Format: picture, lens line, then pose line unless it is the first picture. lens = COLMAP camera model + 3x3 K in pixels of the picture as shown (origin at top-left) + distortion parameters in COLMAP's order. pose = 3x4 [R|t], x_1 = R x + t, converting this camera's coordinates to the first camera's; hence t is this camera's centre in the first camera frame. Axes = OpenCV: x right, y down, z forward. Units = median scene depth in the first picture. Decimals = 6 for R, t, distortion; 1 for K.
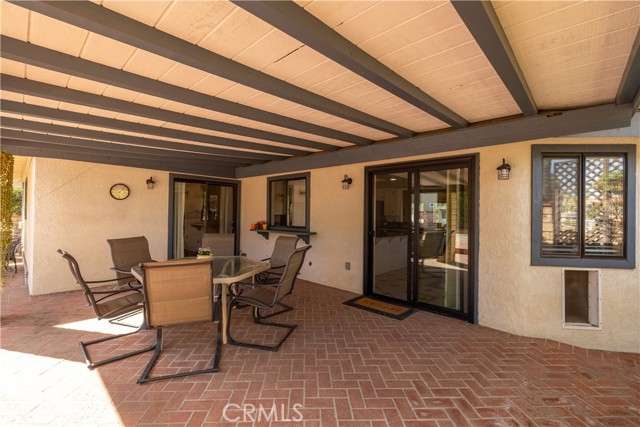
lens RADIAL K [[278.5, 0, 317.2], [0, 278.5, 209.0], [0, 0, 1]] dist [0.011179, -0.002308]
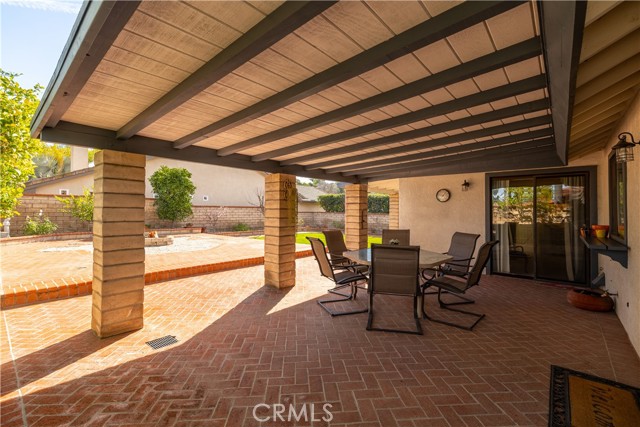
lens RADIAL K [[278.5, 0, 316.8], [0, 278.5, 211.9], [0, 0, 1]] dist [0.011179, -0.002308]
pose [[0.056439, -0.004285, -0.998397, 0.717278], [0.009076, 0.999952, -0.003779, 0.015419], [0.998365, -0.008848, 0.056475, 0.527669]]
